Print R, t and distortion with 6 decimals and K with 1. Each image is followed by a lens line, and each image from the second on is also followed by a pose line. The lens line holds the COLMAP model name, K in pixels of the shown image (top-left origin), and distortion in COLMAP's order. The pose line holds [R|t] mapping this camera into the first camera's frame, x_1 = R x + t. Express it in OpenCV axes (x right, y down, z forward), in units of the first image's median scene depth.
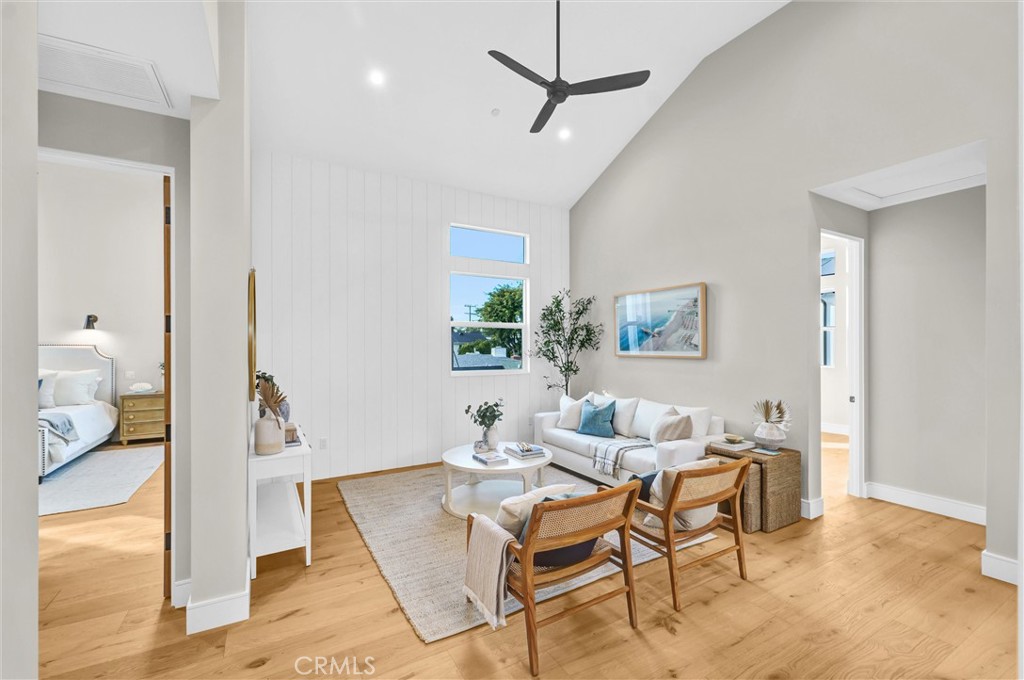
lens RADIAL K [[439.9, 0, 513.3], [0, 439.9, 351.0], [0, 0, 1]] dist [0.000149, -0.000036]
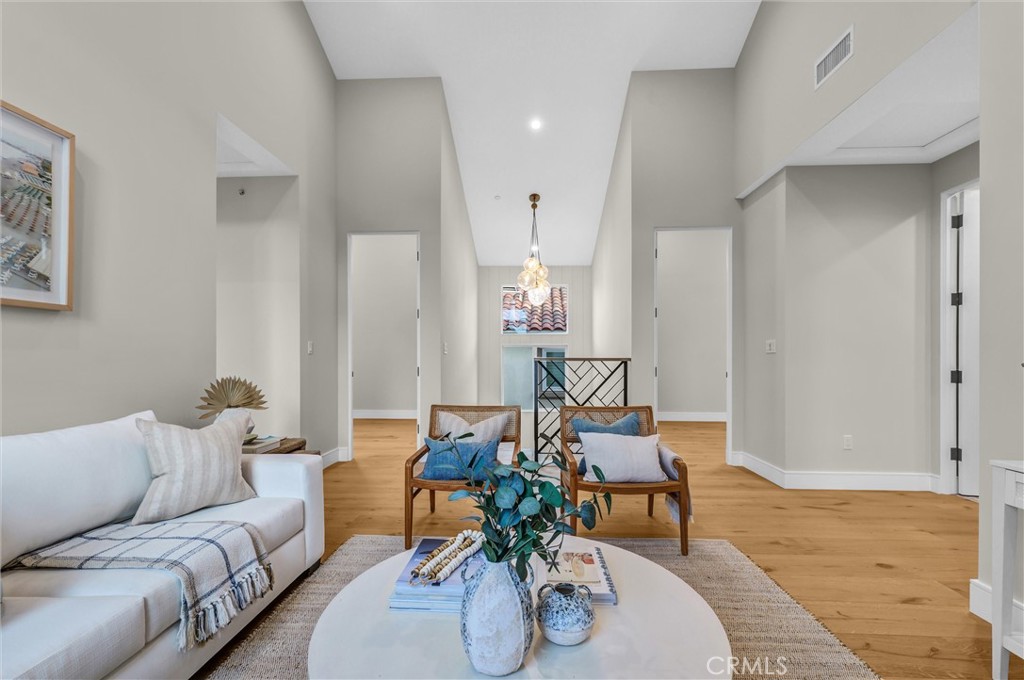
lens RADIAL K [[453.4, 0, 512.0], [0, 453.4, 340.0], [0, 0, 1]] dist [-0.000452, -0.000072]
pose [[-0.840896, -0.000275, 0.541196, -0.172306], [0.009331, 0.999844, 0.015006, 0.043503], [-0.541116, 0.017668, -0.840763, 1.109334]]
